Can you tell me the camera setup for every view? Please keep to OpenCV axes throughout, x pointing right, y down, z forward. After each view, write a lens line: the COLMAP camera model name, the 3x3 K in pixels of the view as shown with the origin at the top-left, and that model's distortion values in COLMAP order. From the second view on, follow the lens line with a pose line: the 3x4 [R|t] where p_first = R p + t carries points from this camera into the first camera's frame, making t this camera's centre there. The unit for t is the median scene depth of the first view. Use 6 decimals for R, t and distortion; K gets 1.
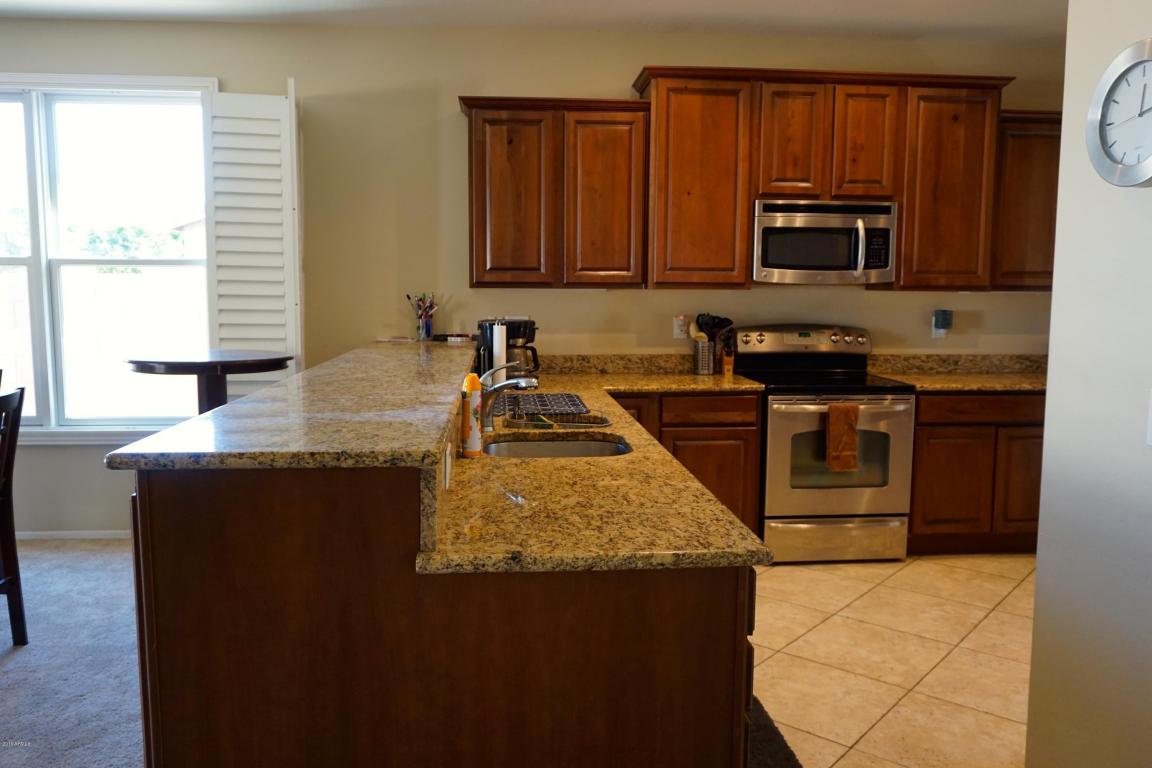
lens RADIAL K [[895.2, 0, 576.0], [0, 895.2, 384.0], [0, 0, 1]] dist [-0.042790, 0.089320]
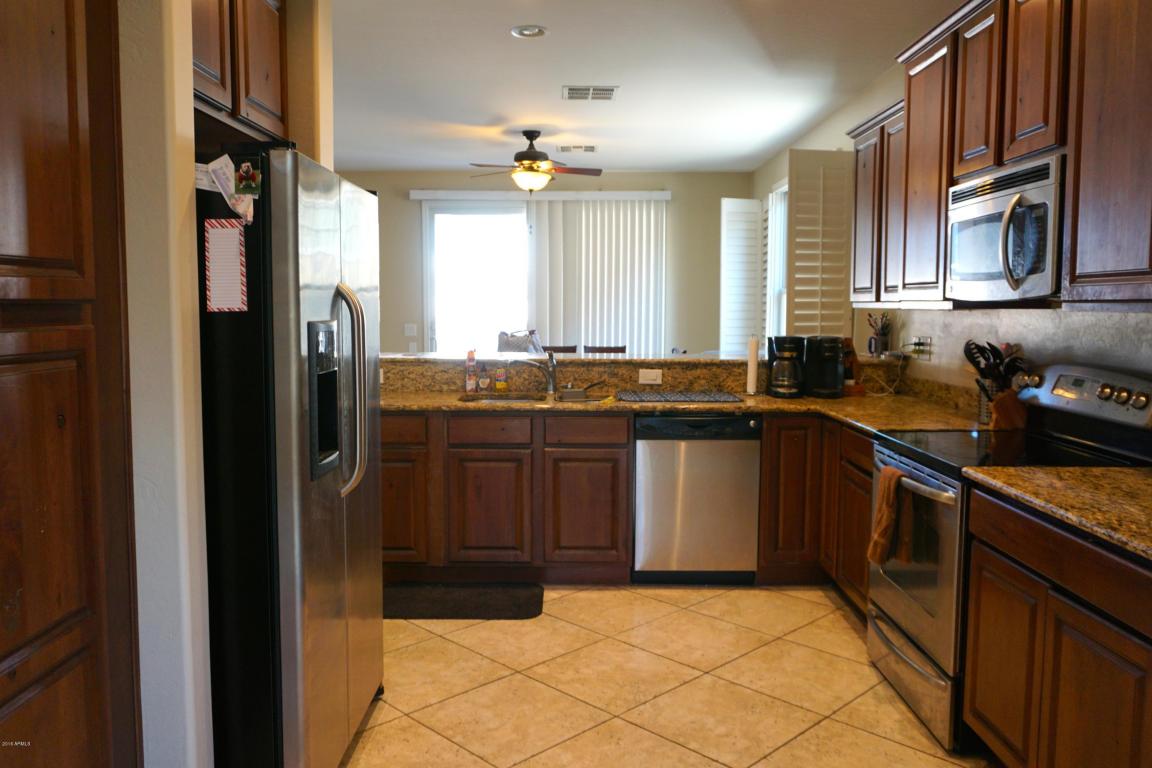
lens RADIAL K [[895.2, 0, 576.0], [0, 895.2, 384.0], [0, 0, 1]] dist [-0.042790, 0.089320]
pose [[-0.105089, 0.081907, -0.991084, 0.962912], [-0.109800, 0.989554, 0.093423, -0.078968], [0.988383, 0.118639, -0.094998, 0.764655]]
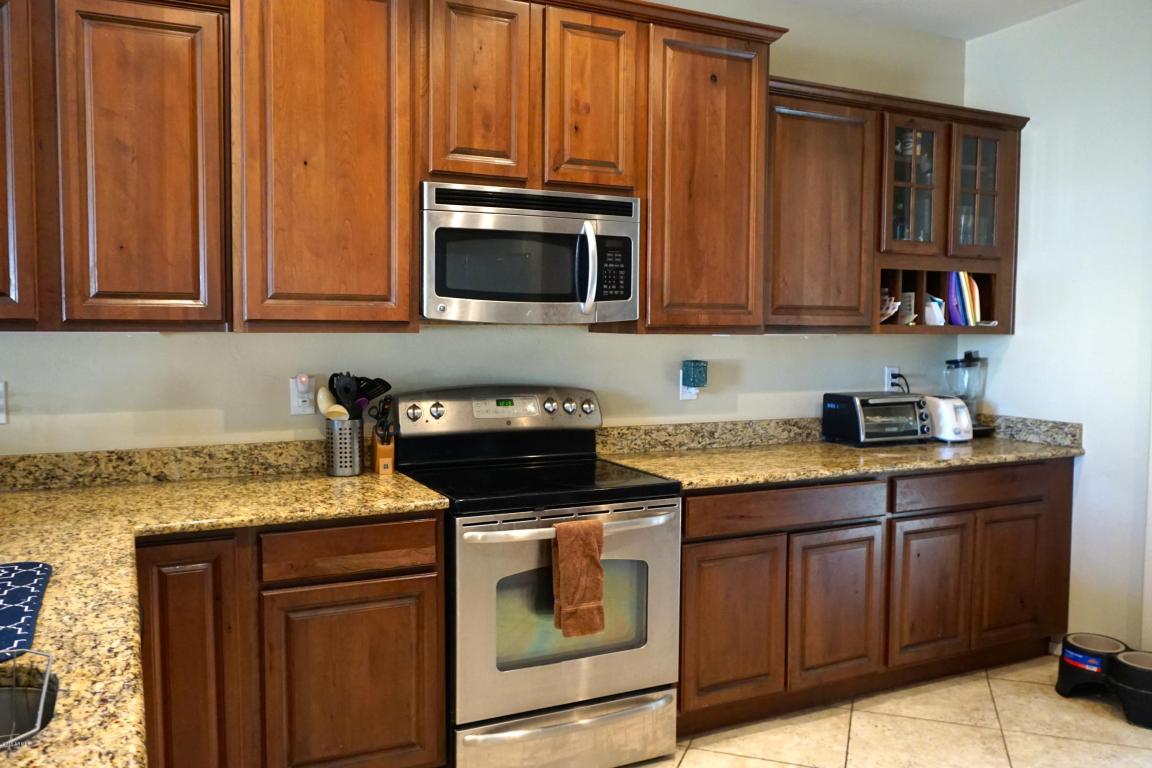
lens RADIAL K [[895.2, 0, 576.0], [0, 895.2, 384.0], [0, 0, 1]] dist [-0.042790, 0.089320]
pose [[0.931876, -0.021996, 0.362109, 0.077705], [0.036076, 0.998831, -0.032165, -0.049128], [-0.360978, 0.043038, 0.931581, 0.414592]]
